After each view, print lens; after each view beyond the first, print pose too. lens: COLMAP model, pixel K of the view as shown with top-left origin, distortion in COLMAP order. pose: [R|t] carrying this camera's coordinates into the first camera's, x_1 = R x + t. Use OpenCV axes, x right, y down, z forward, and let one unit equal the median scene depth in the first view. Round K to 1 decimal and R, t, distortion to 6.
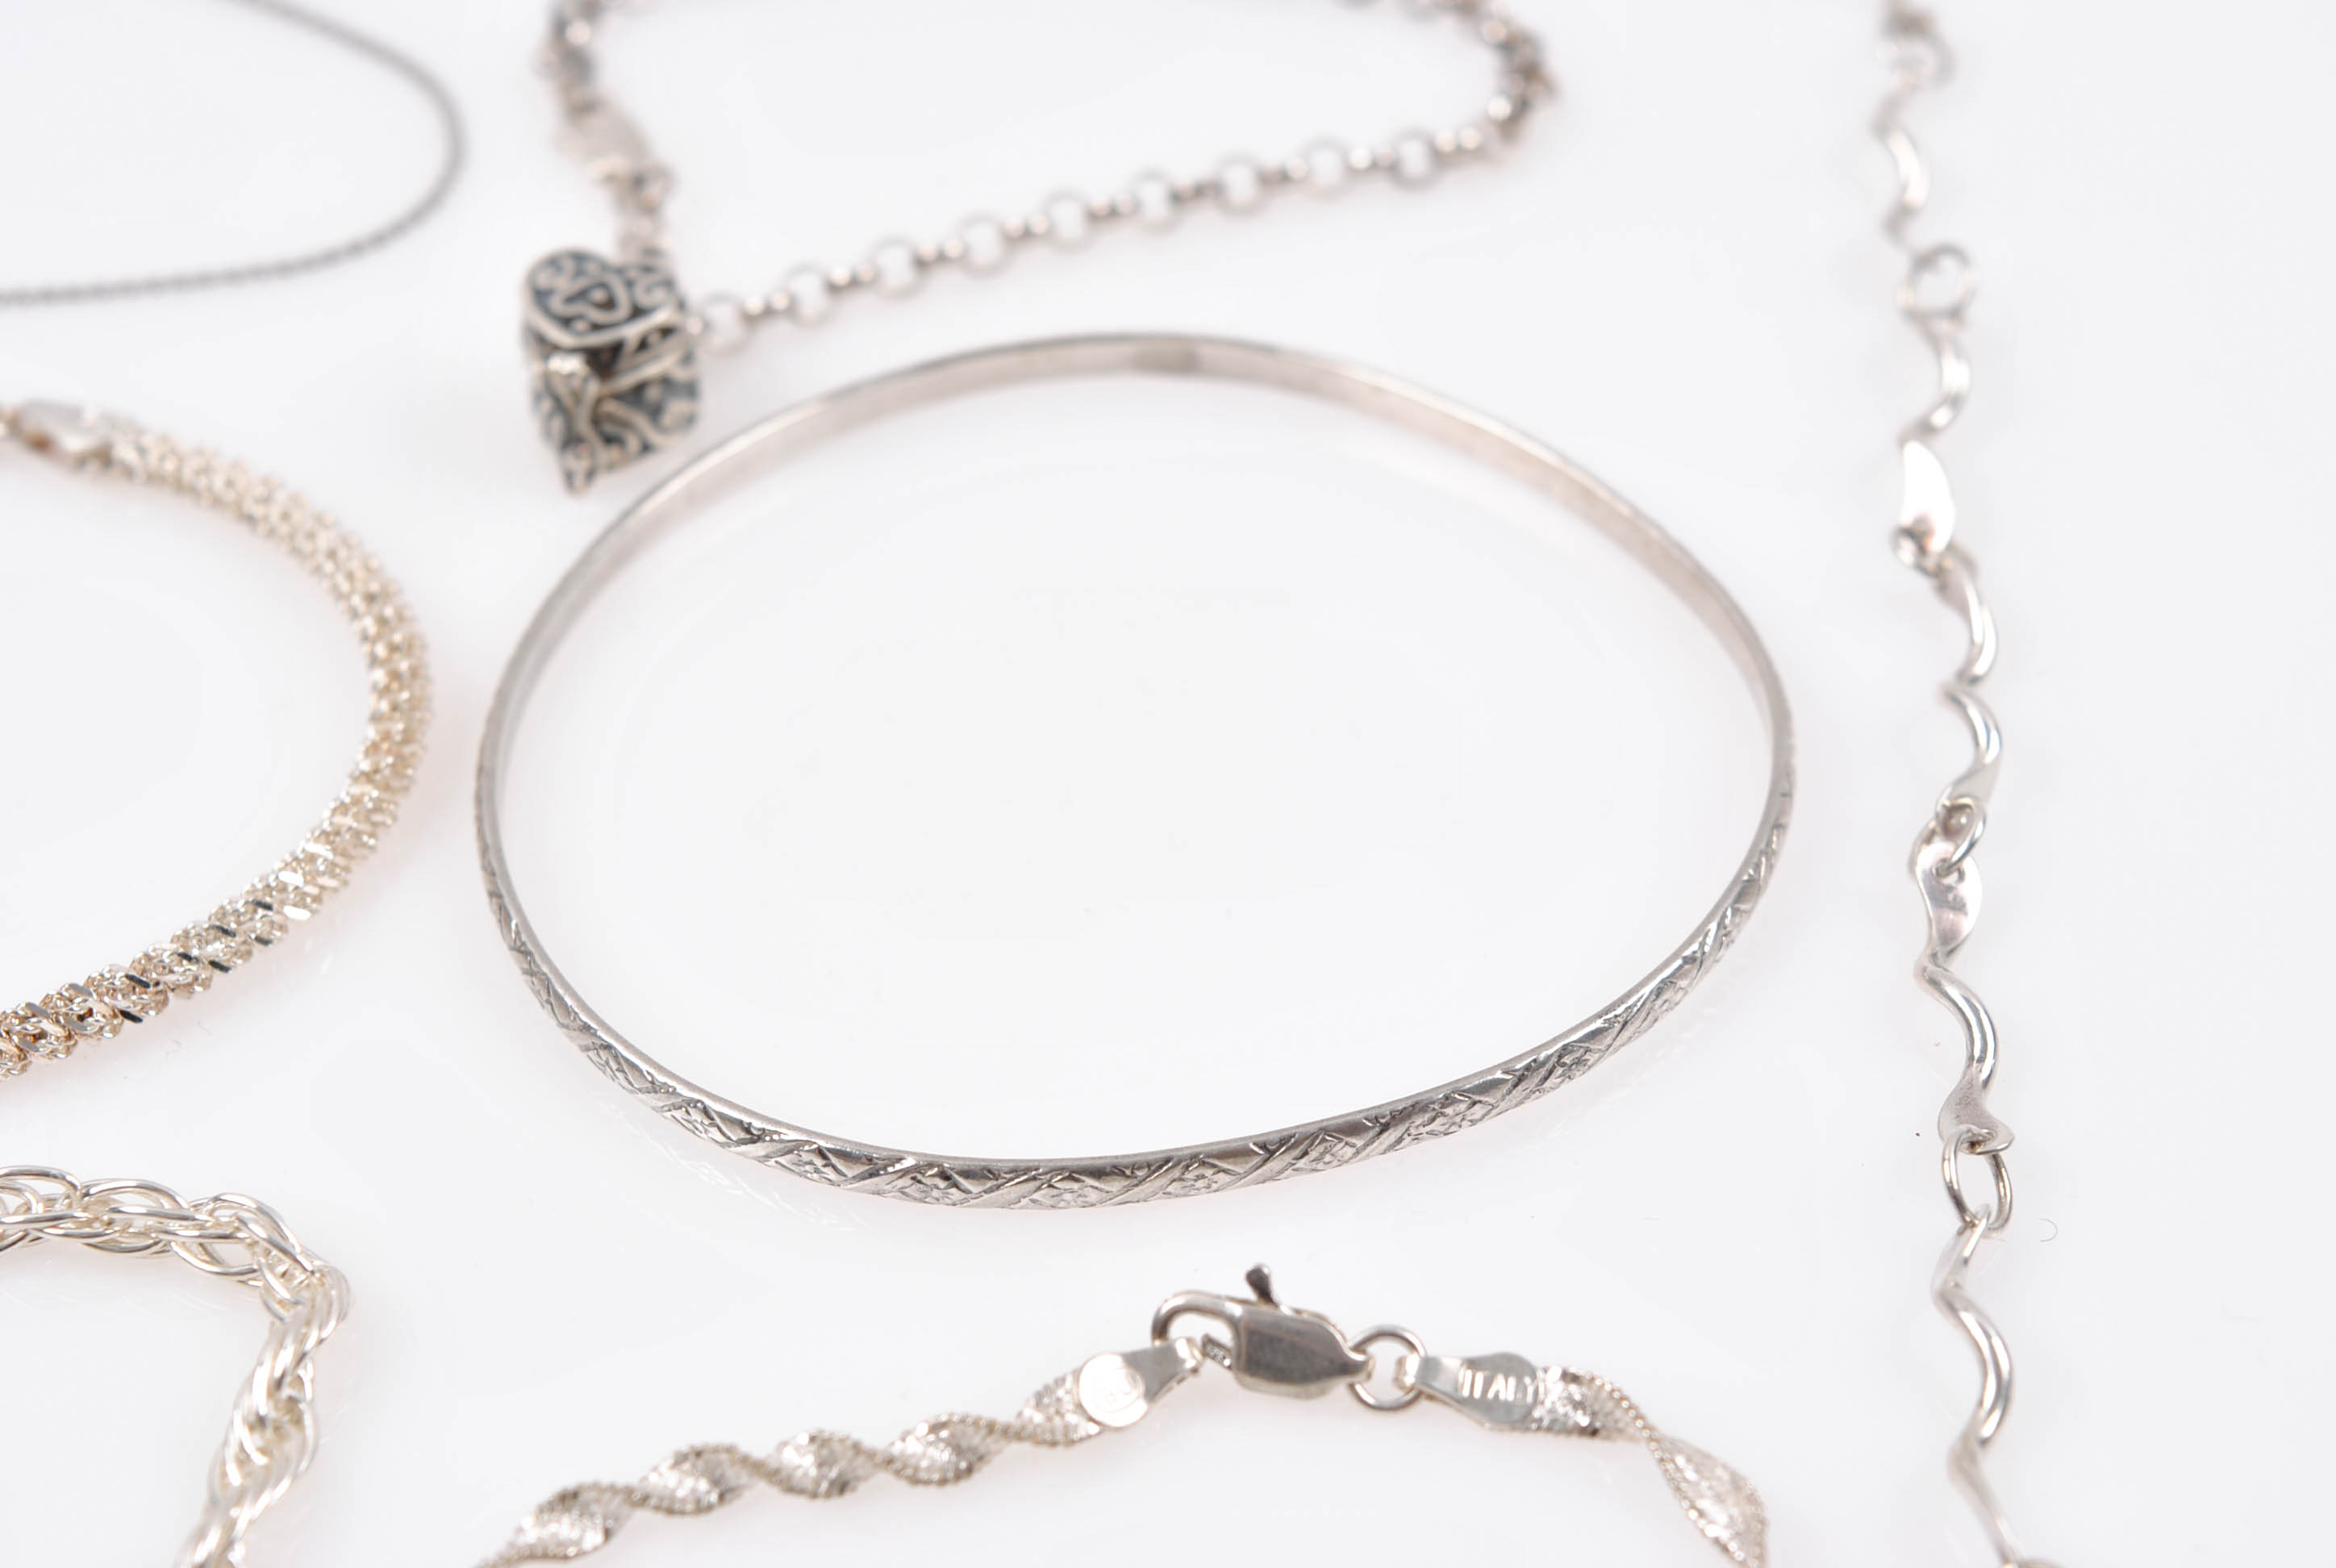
lens RADIAL K [[4722.2, 0, 1168.0], [0, 4722.2, 784.0], [0, 0, 1]] dist [-0.003707, -0.462089]
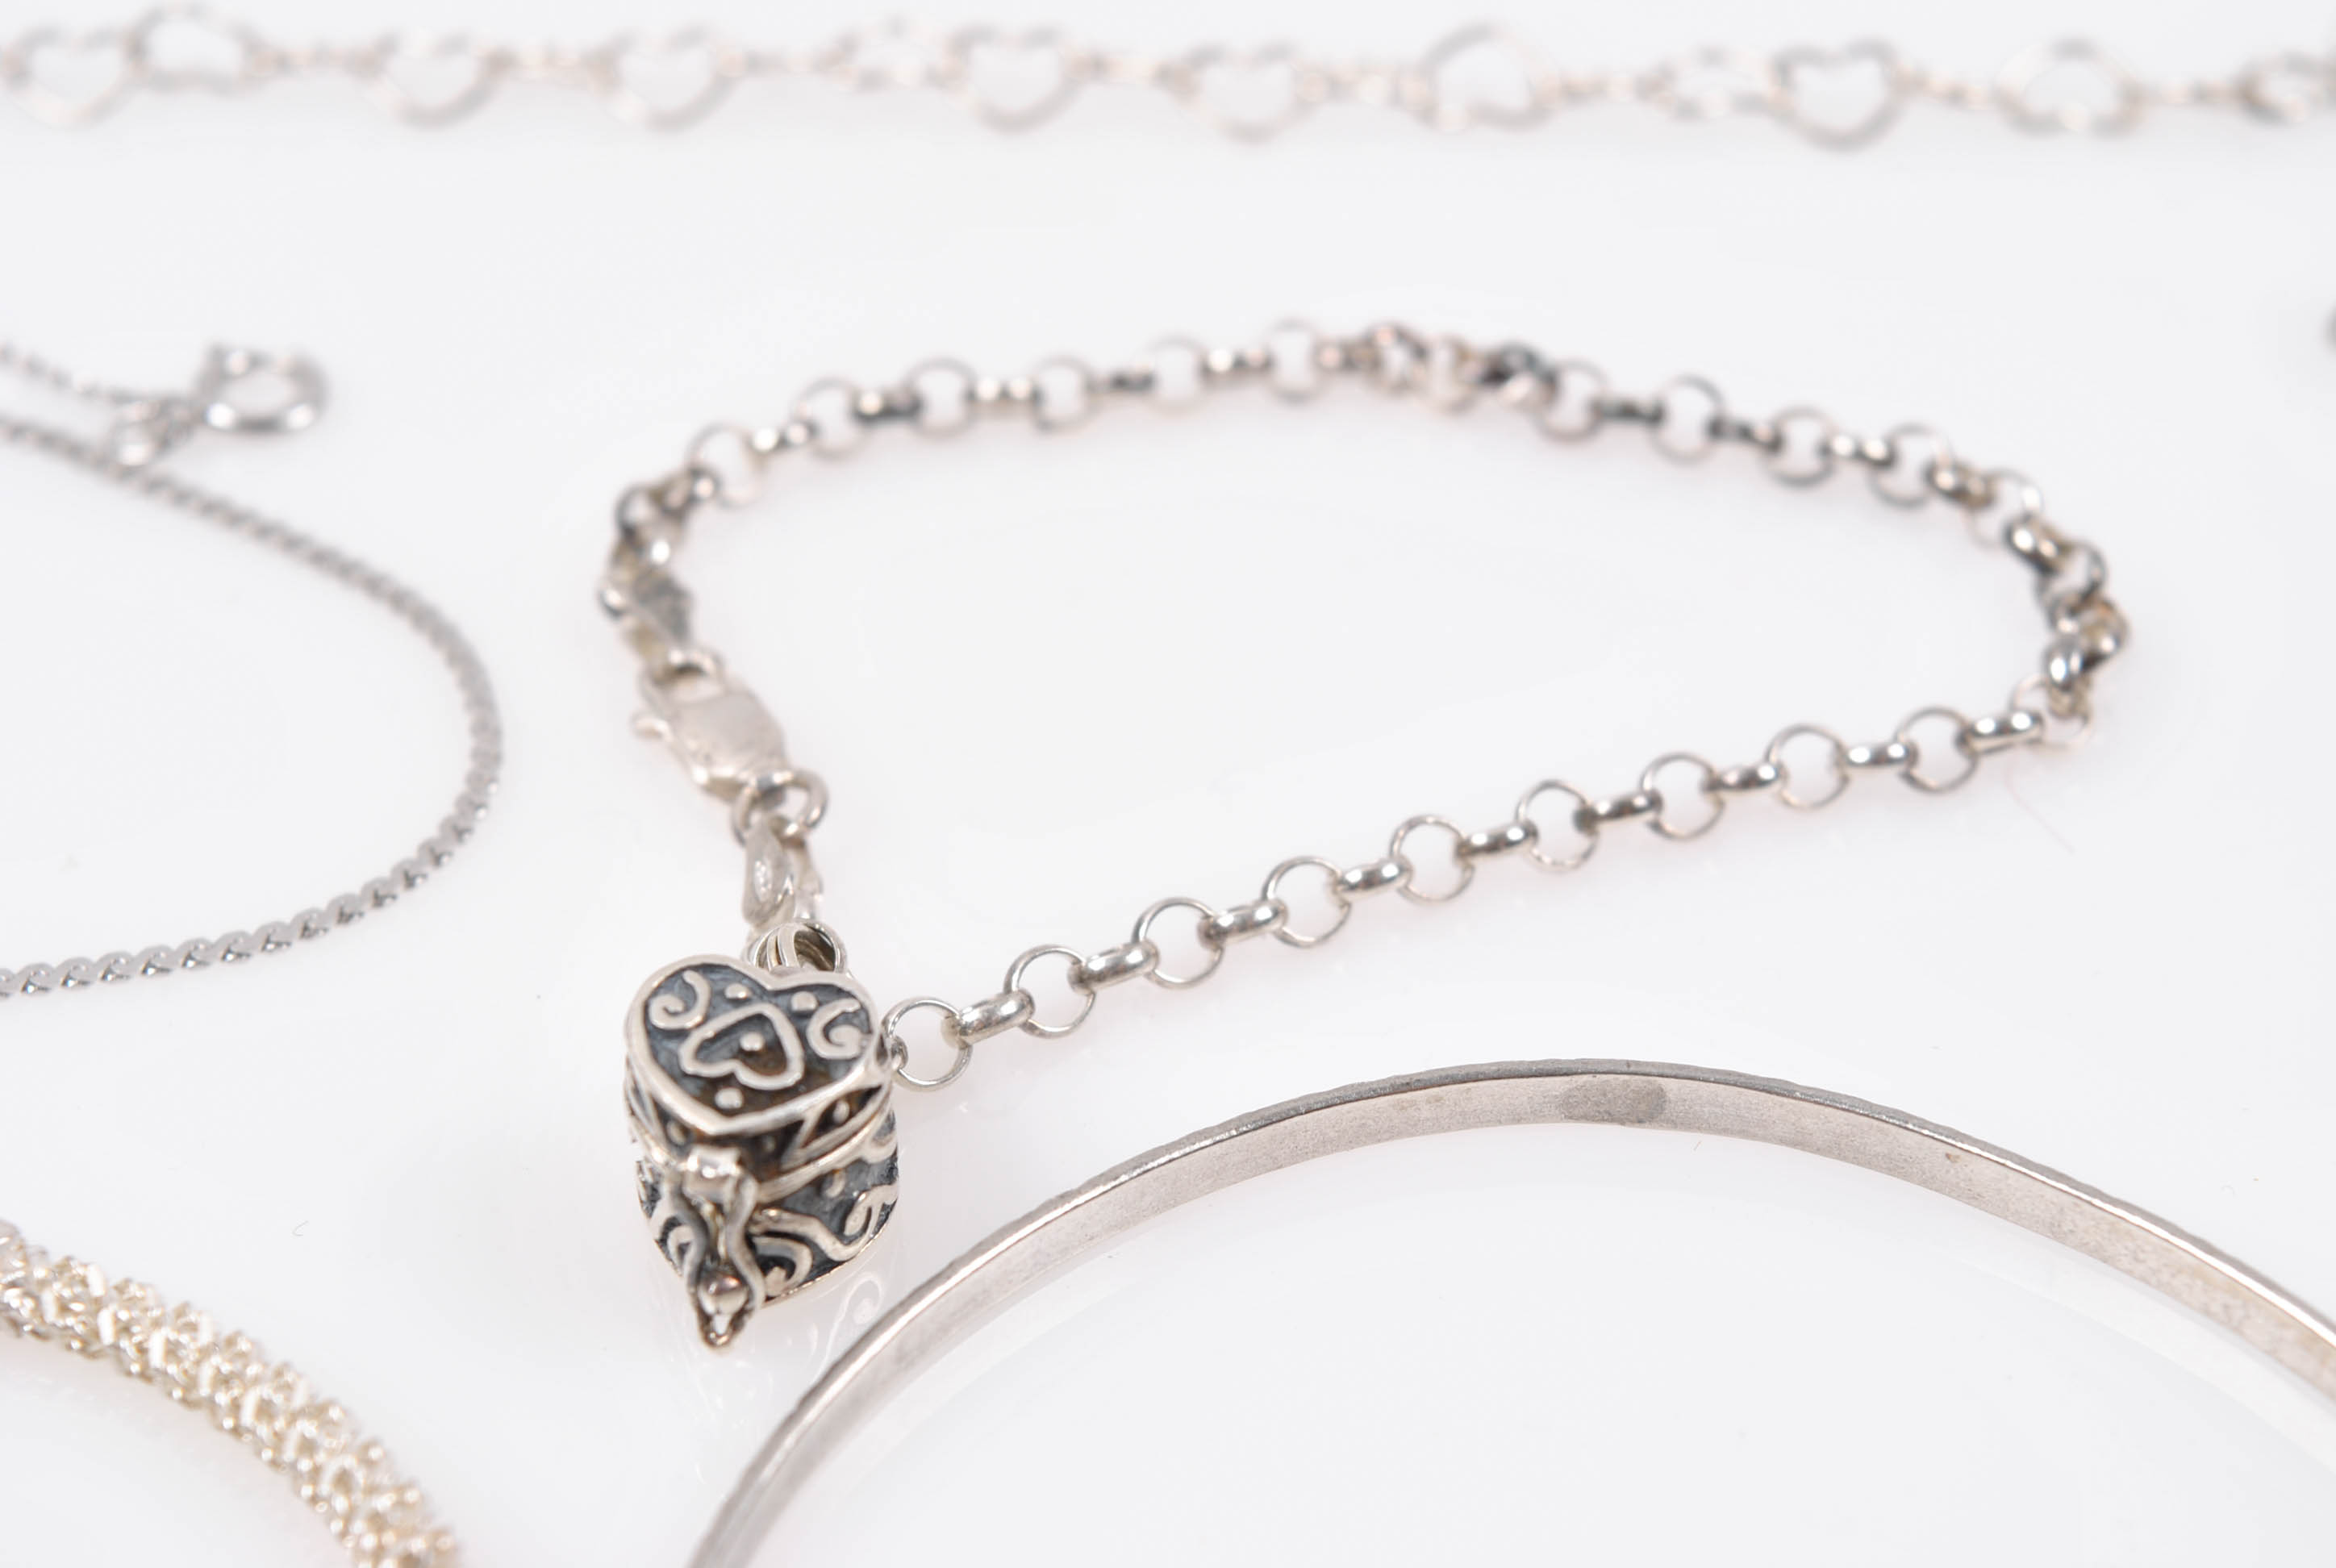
lens RADIAL K [[5125.0, 0, 1168.0], [0, 5125.0, 784.0], [0, 0, 1]] dist [0.040138, 0.018589]
pose [[0.999403, -0.014935, 0.031158, -0.103442], [0.015790, 0.999500, -0.027382, -0.143212], [-0.030733, 0.027858, 0.999139, 0.367598]]
